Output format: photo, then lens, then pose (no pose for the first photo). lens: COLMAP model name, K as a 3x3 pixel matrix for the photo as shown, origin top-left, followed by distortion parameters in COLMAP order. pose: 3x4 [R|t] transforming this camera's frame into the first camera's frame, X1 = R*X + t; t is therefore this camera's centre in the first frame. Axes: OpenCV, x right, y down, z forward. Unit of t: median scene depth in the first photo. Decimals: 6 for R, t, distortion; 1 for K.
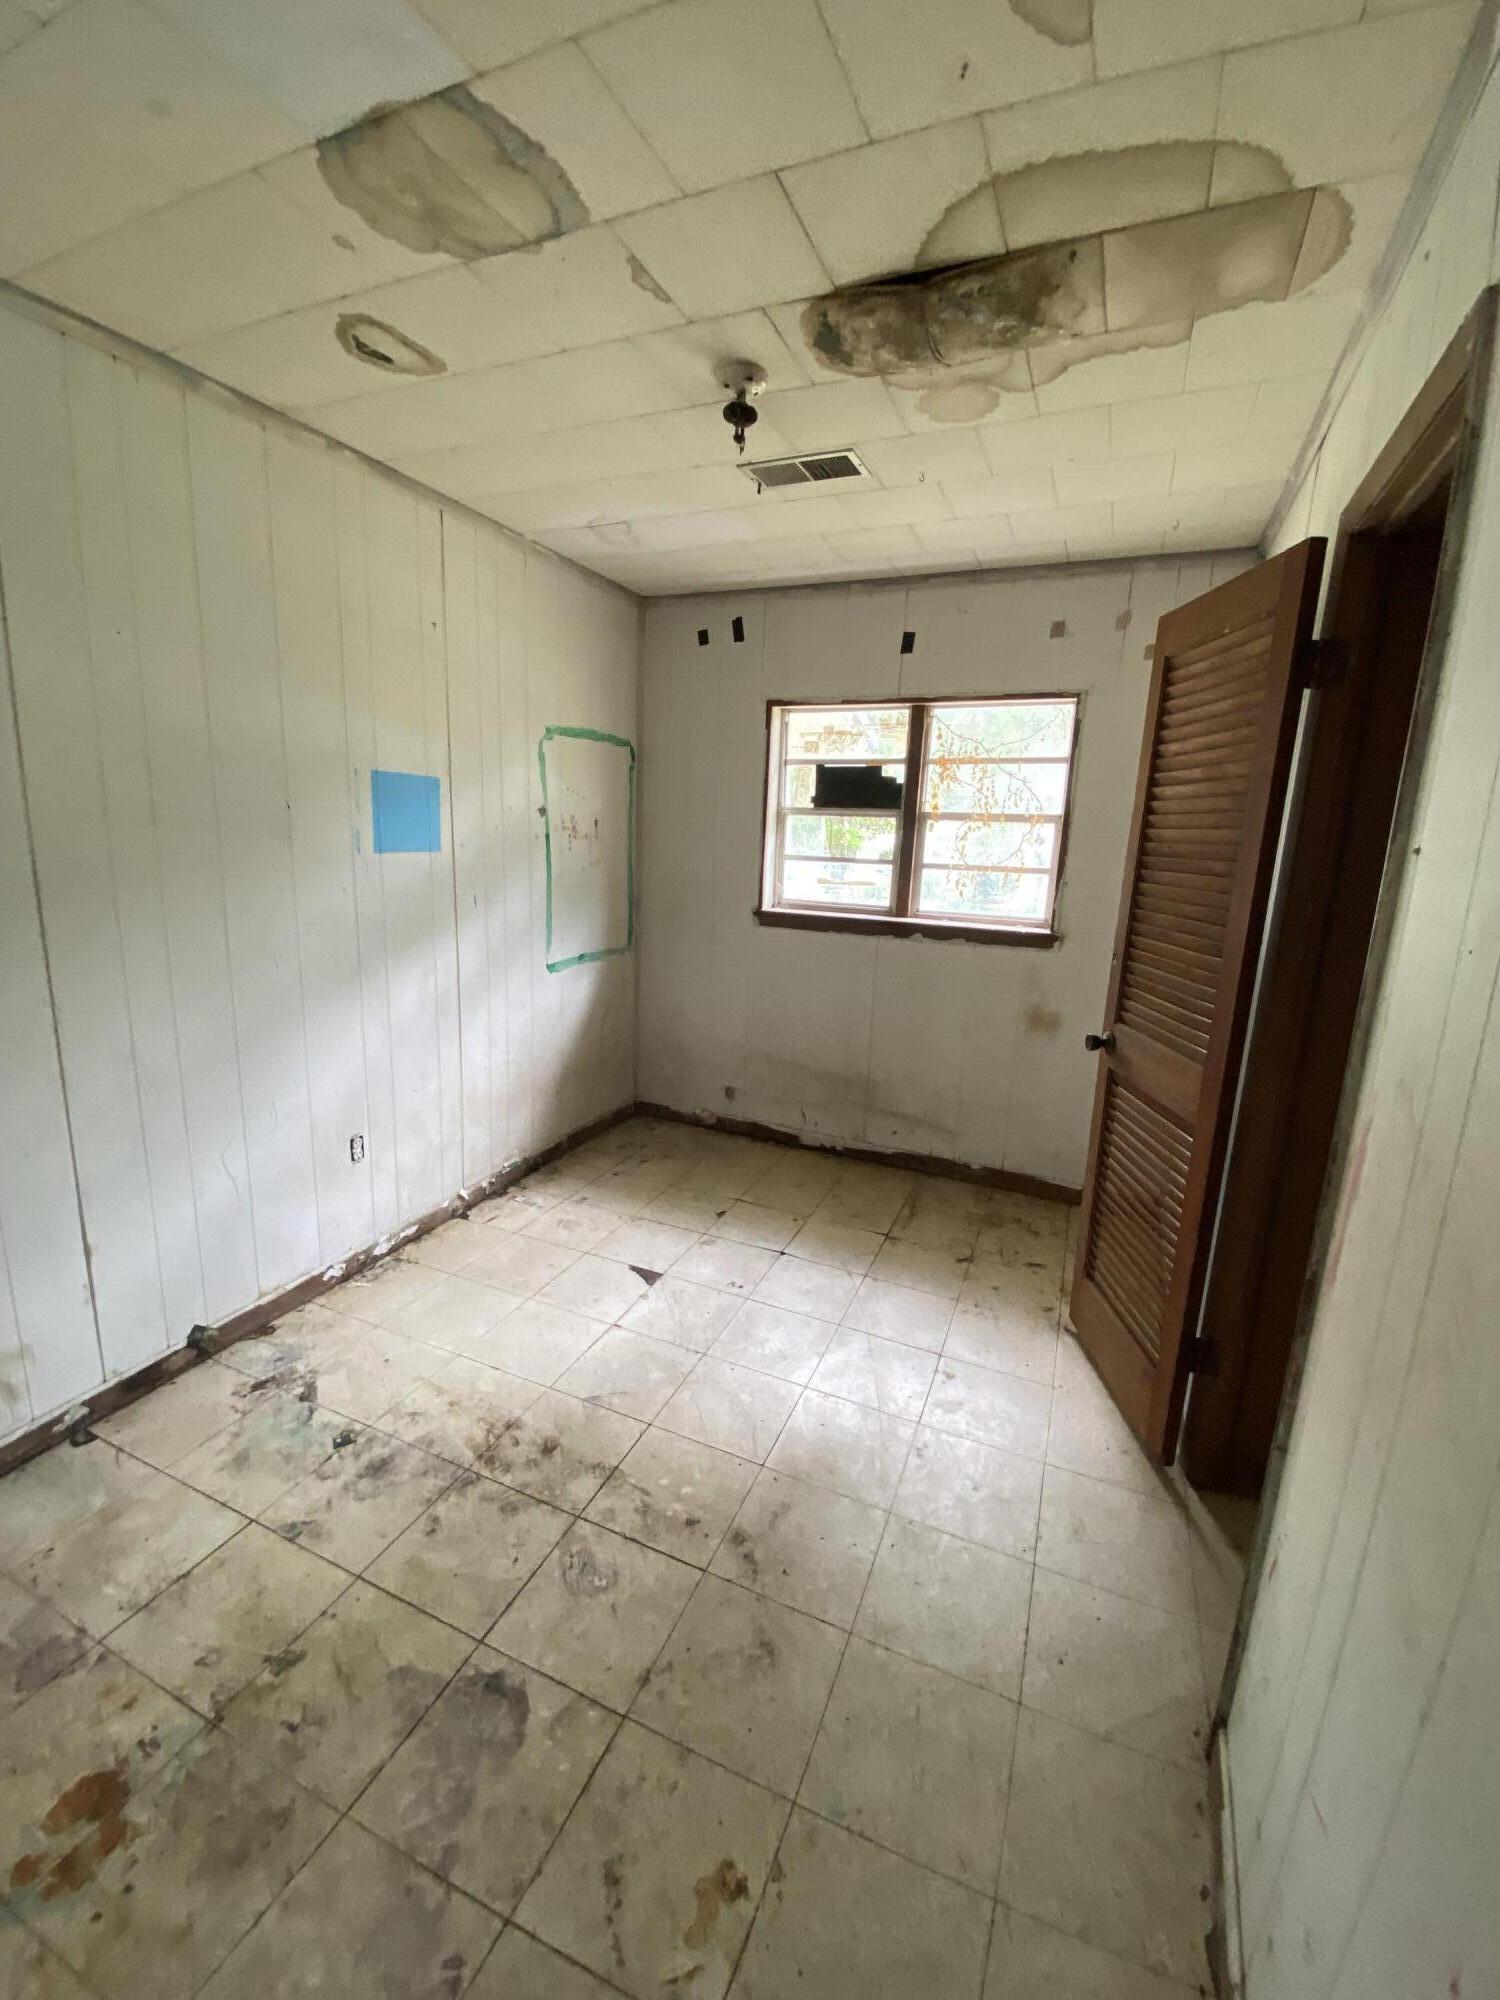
lens RADIAL K [[831.3, 0, 746.2], [0, 831.3, 1013.0], [0, 0, 1]] dist [-0.022975, -0.000154]
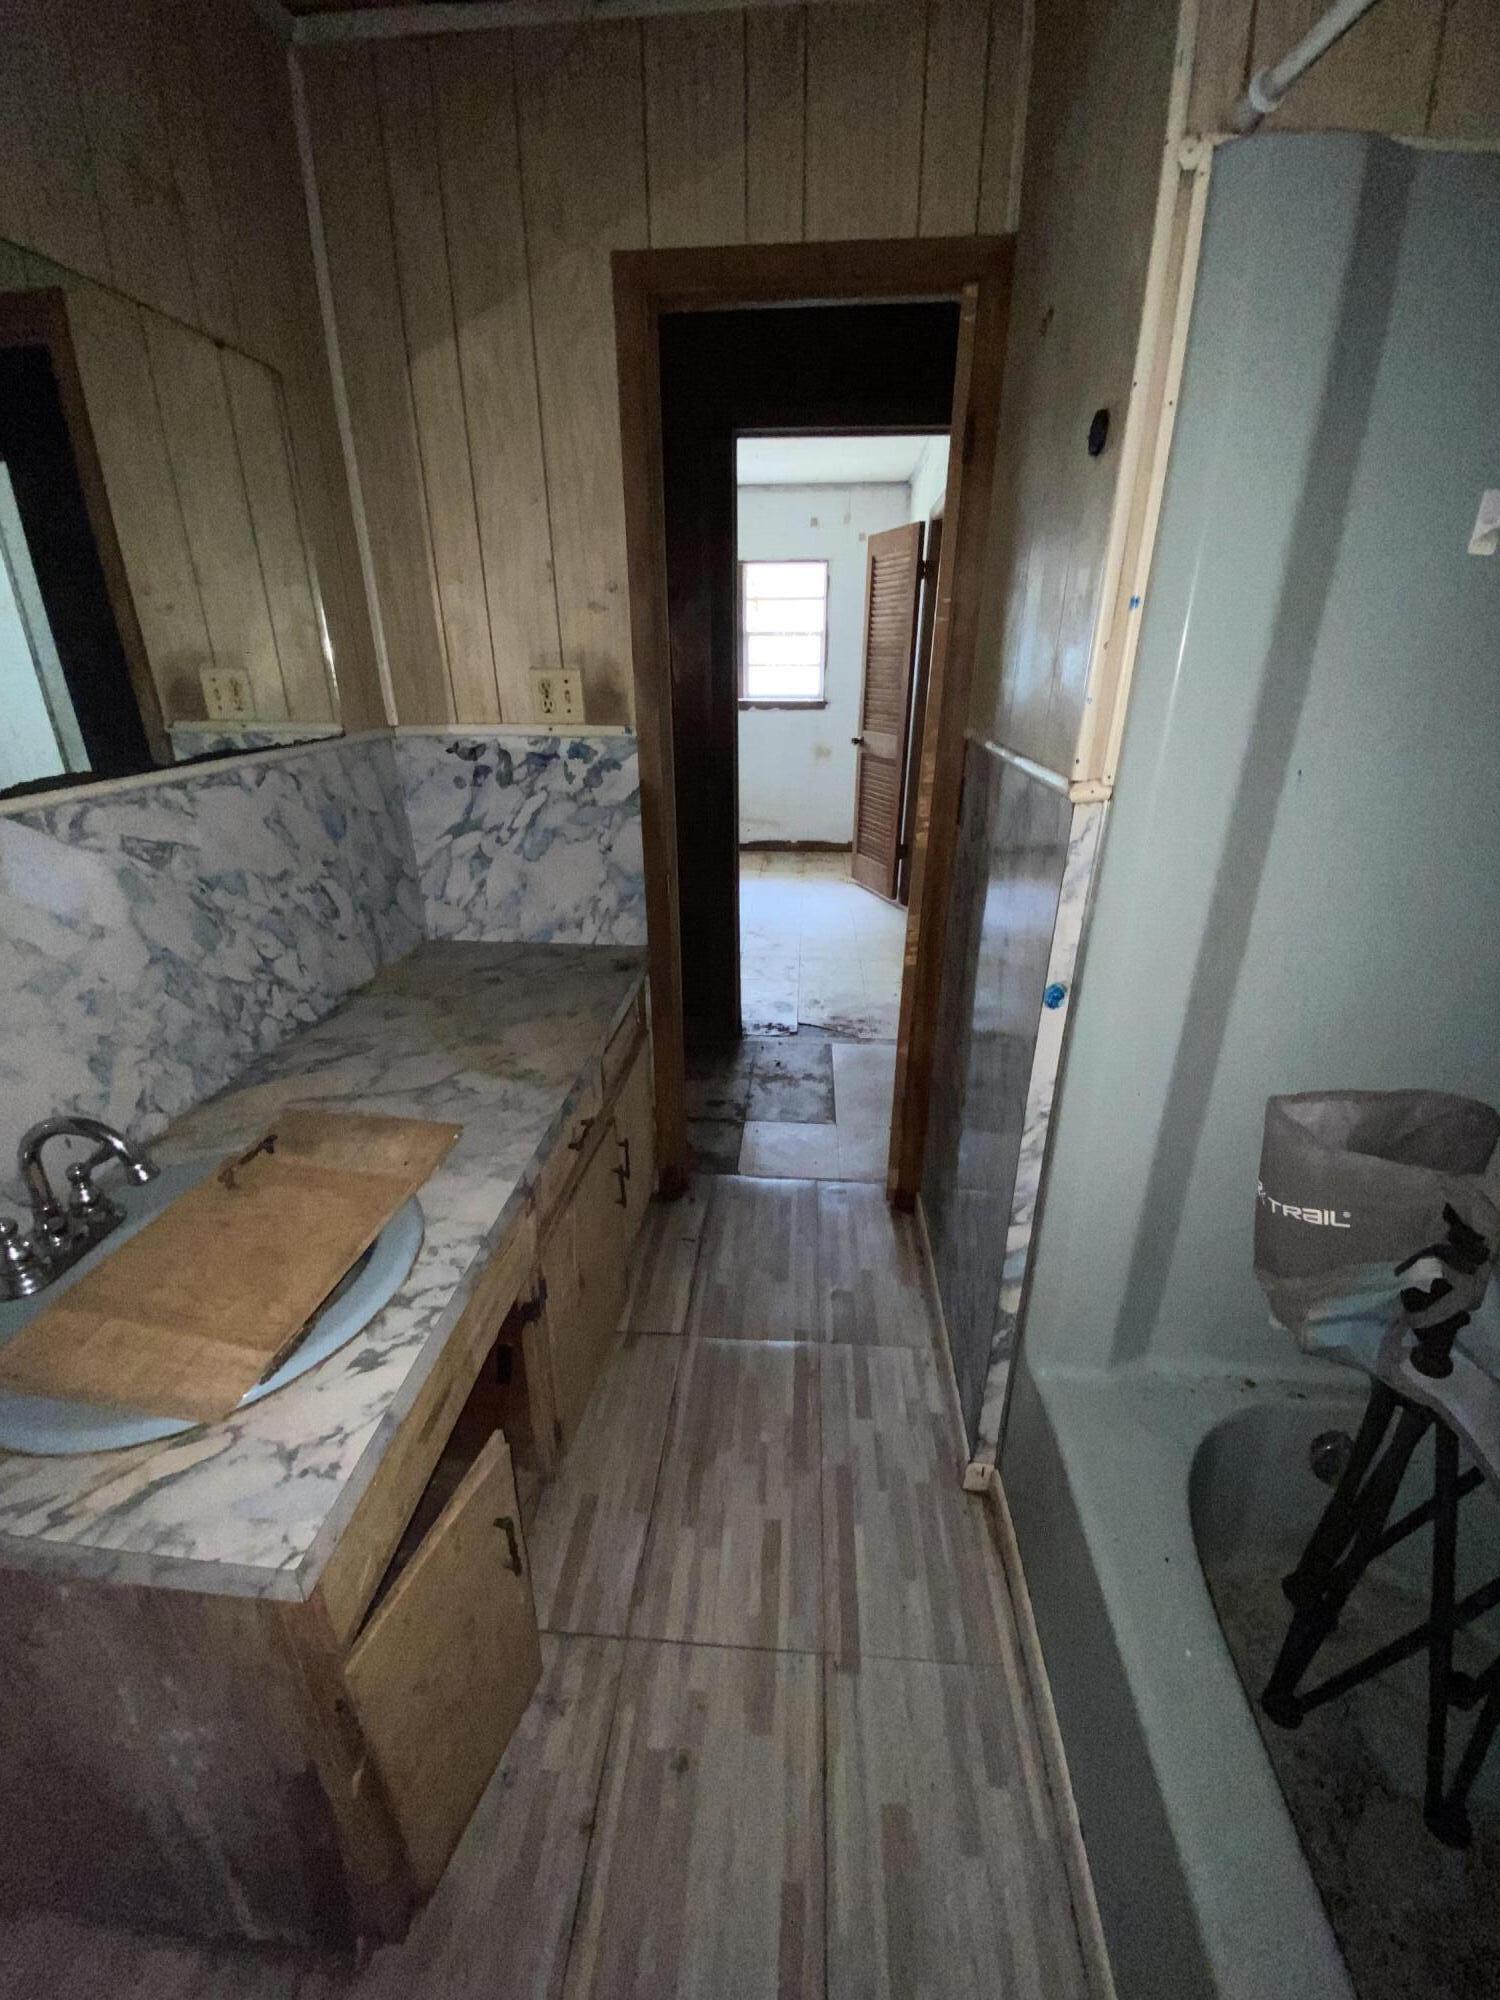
lens RADIAL K [[831.3, 0, 758.5], [0, 831.3, 988.0], [0, 0, 1]] dist [-0.022975, -0.000154]
pose [[0.944271, -0.154901, 0.290445, -0.419268], [0.104090, 0.977593, 0.182966, 0.185572], [-0.312279, -0.142537, 0.939236, -0.802797]]
